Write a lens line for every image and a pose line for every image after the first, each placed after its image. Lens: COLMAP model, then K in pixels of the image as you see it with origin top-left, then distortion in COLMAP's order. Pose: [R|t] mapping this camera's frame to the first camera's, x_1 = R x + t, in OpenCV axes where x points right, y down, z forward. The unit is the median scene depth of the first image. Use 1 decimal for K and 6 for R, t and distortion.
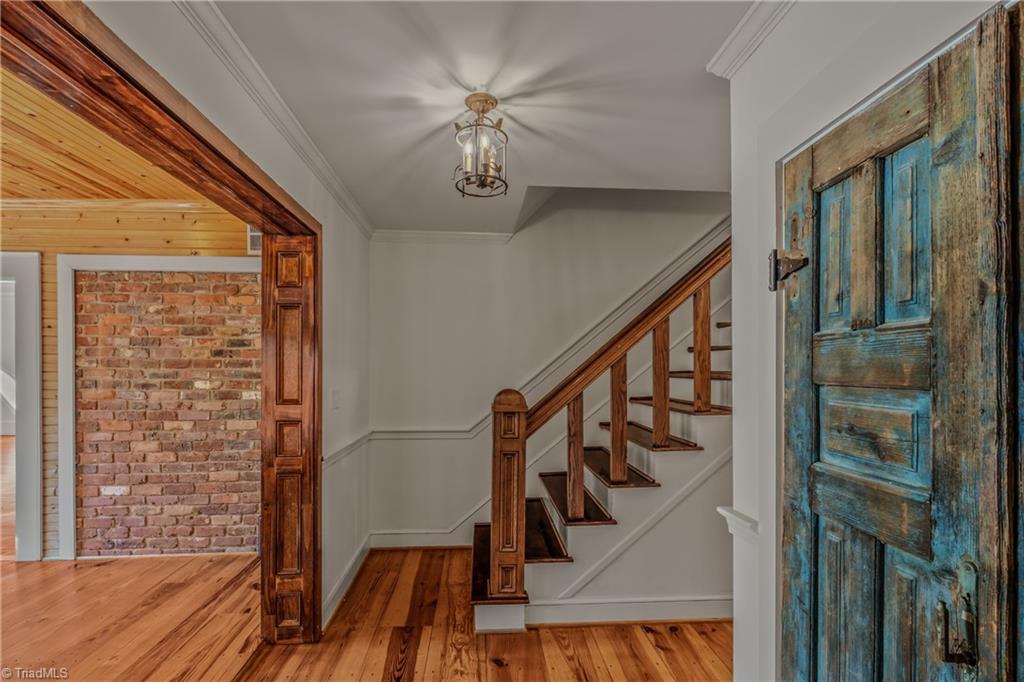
lens RADIAL K [[480.9, 0, 508.2], [0, 480.9, 367.4], [0, 0, 1]] dist [-0.001317, 0.000241]
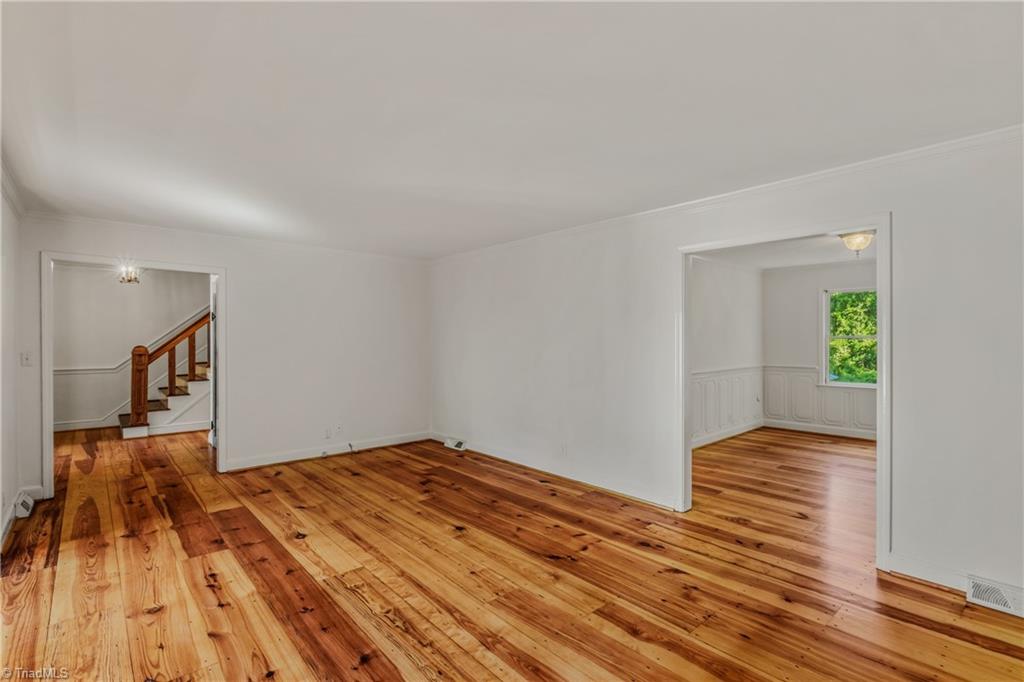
lens RADIAL K [[480.9, 0, 512.8], [0, 480.9, 338.2], [0, 0, 1]] dist [-0.001317, 0.000241]
pose [[0.796436, 0.002596, 0.604718, 0.035001], [-0.000850, 0.999995, -0.003173, 0.010054], [-0.604723, 0.002013, 0.796434, -2.307867]]
